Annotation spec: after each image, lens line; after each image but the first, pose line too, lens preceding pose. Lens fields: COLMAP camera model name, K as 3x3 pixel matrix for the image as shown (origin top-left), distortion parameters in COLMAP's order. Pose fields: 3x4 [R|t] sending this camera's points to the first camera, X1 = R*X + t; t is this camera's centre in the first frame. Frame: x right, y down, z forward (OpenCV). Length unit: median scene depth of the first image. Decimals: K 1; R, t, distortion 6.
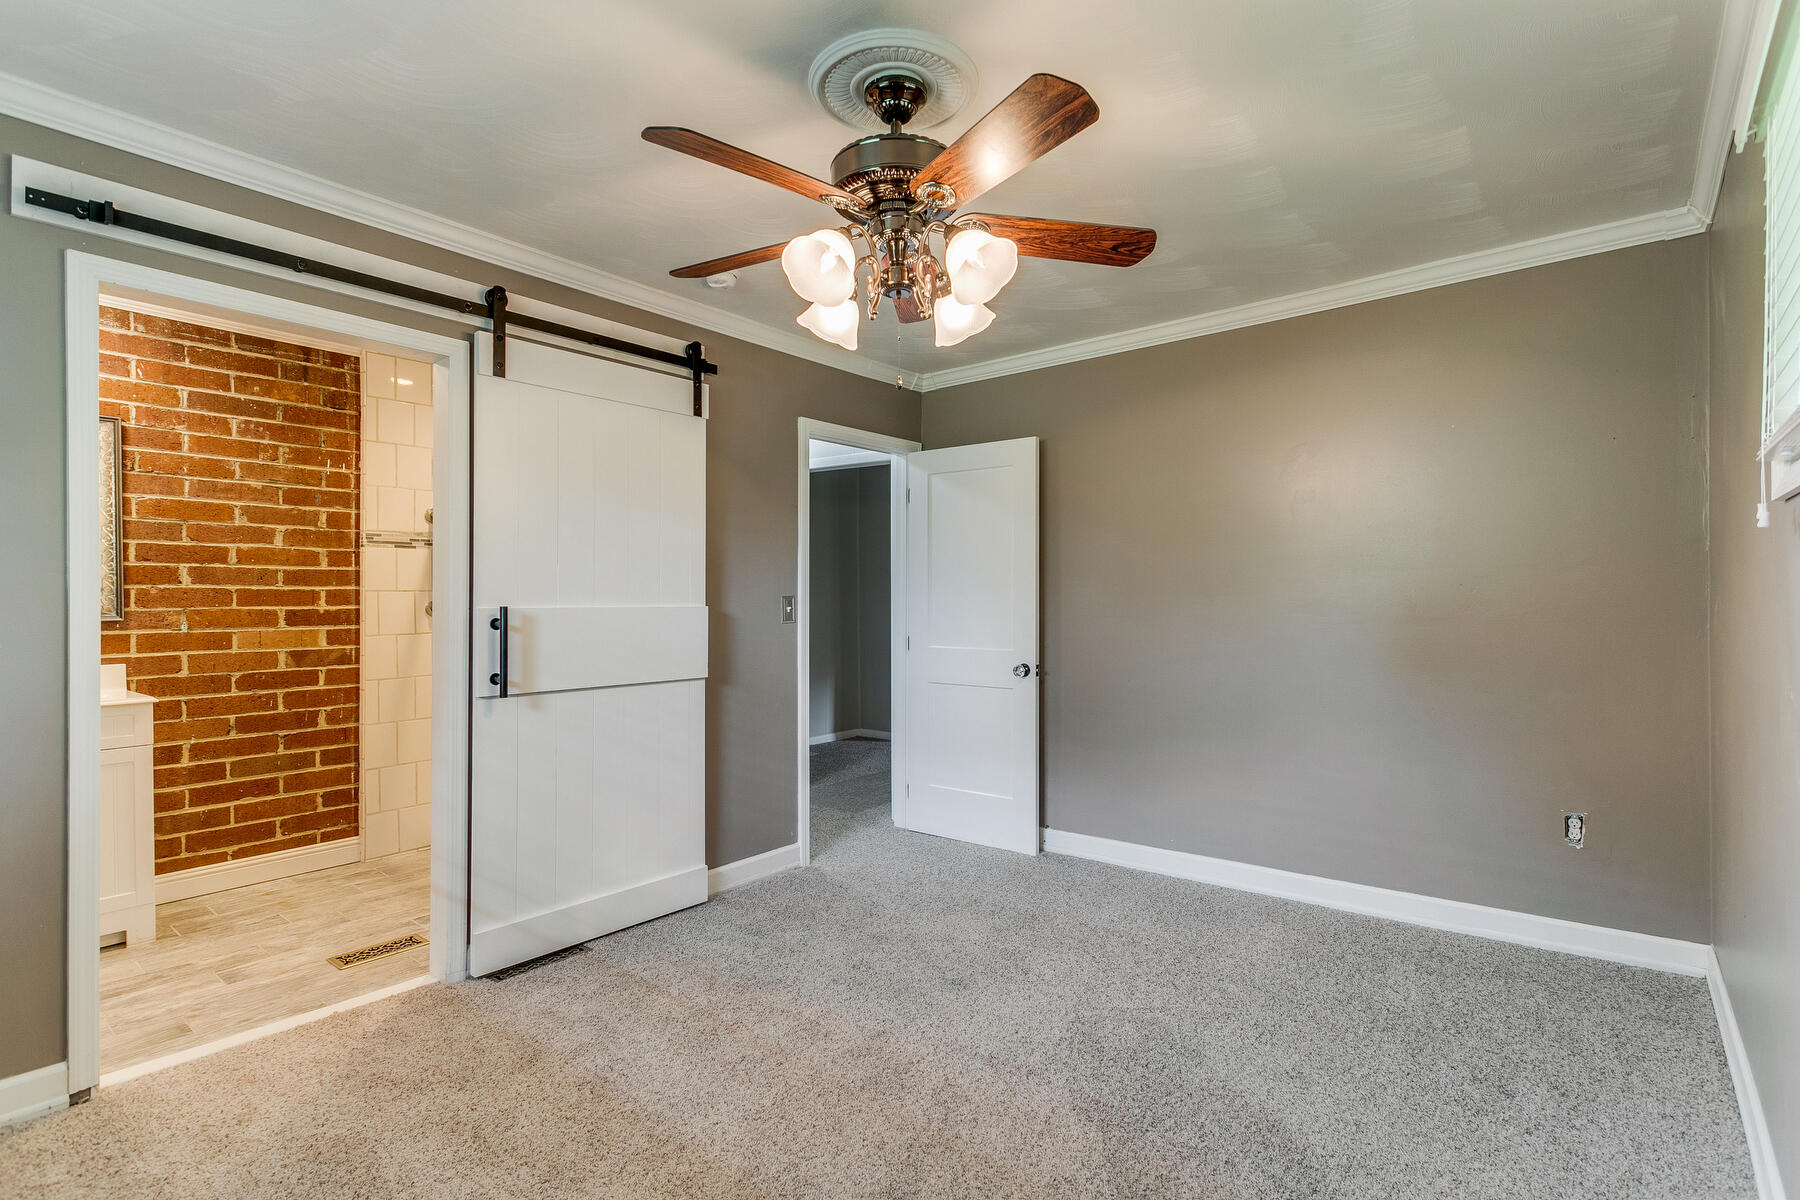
lens RADIAL K [[853.0, 0, 906.9], [0, 853.0, 599.9], [0, 0, 1]] dist [0.003318, 0.000656]
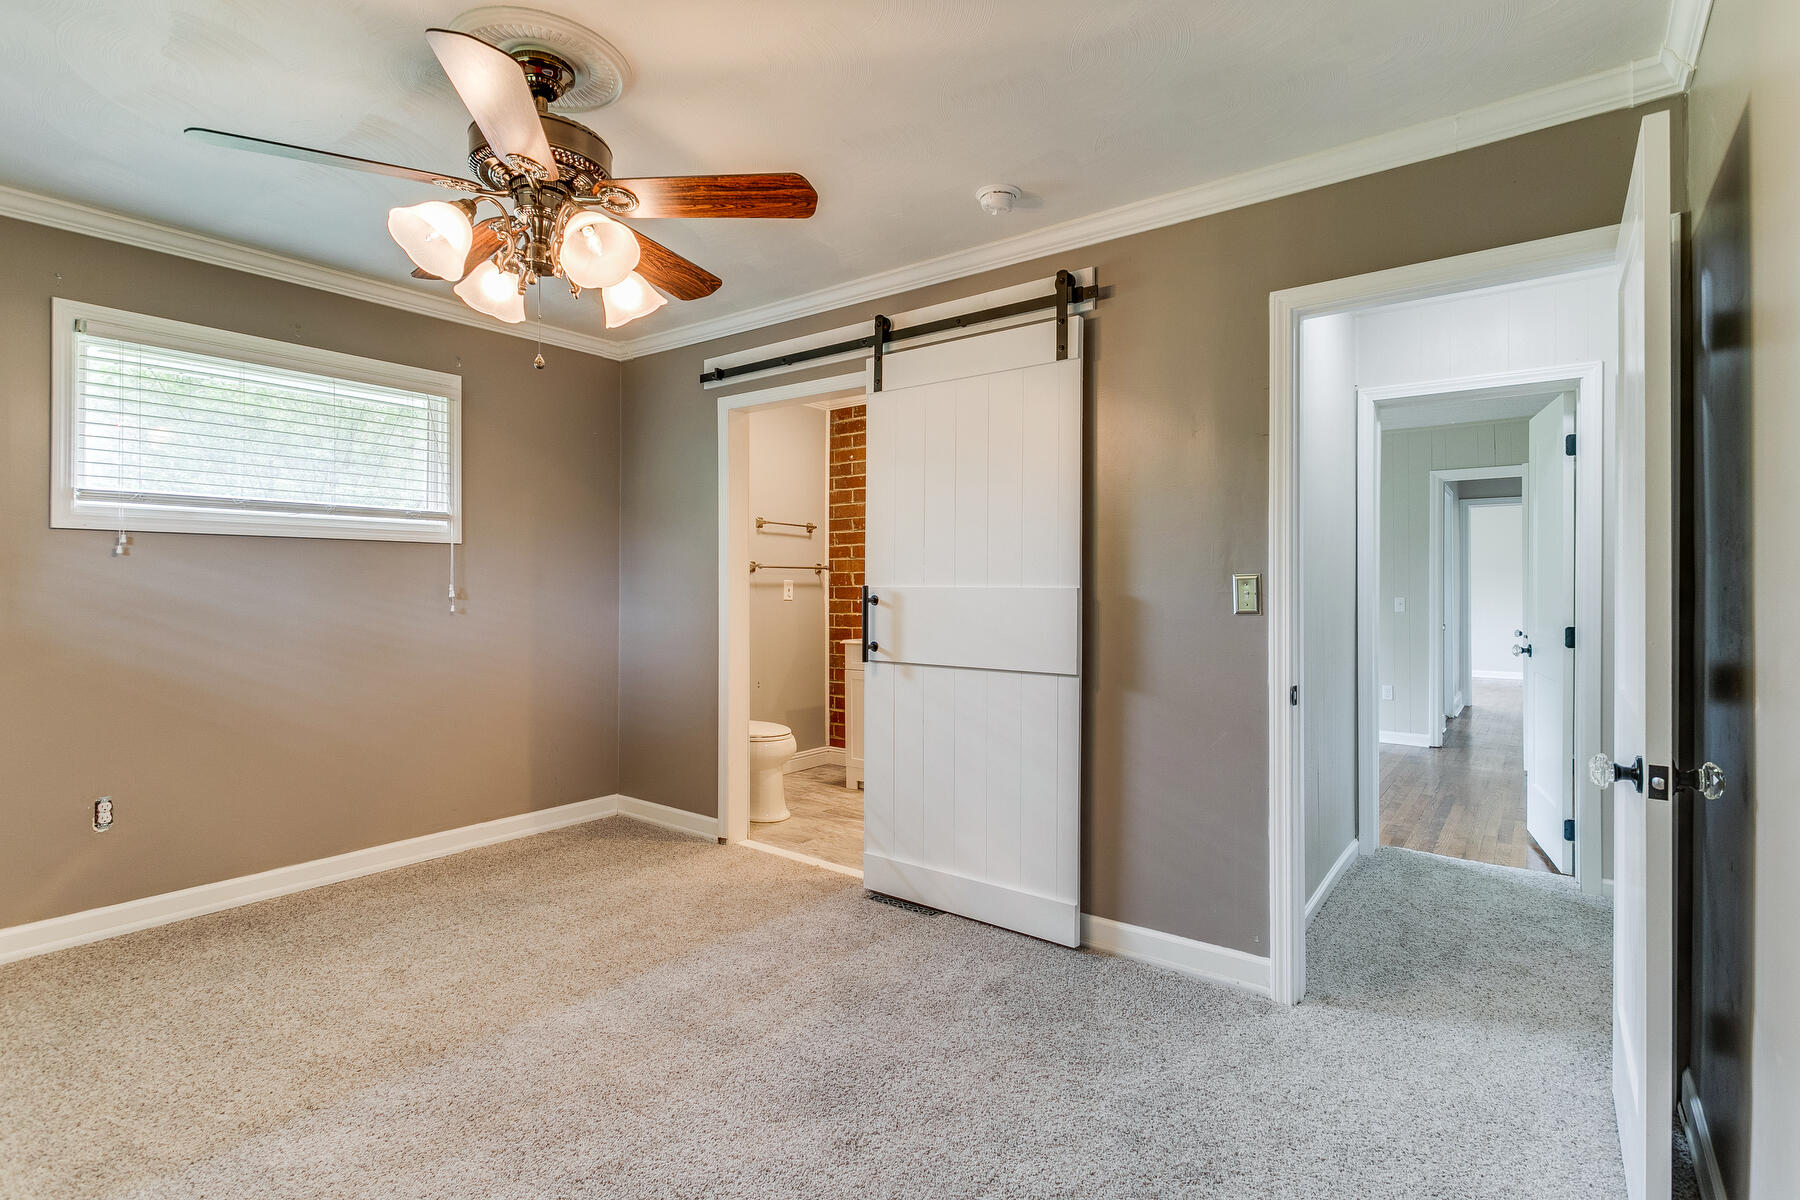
lens RADIAL K [[853.0, 0, 900.4], [0, 853.0, 590.0], [0, 0, 1]] dist [0.003318, 0.000656]
pose [[0.041569, 0.008513, -0.999099, 0.669021], [-0.003025, 0.999960, 0.008395, 0.003168], [0.999131, 0.002673, 0.041593, 0.929591]]
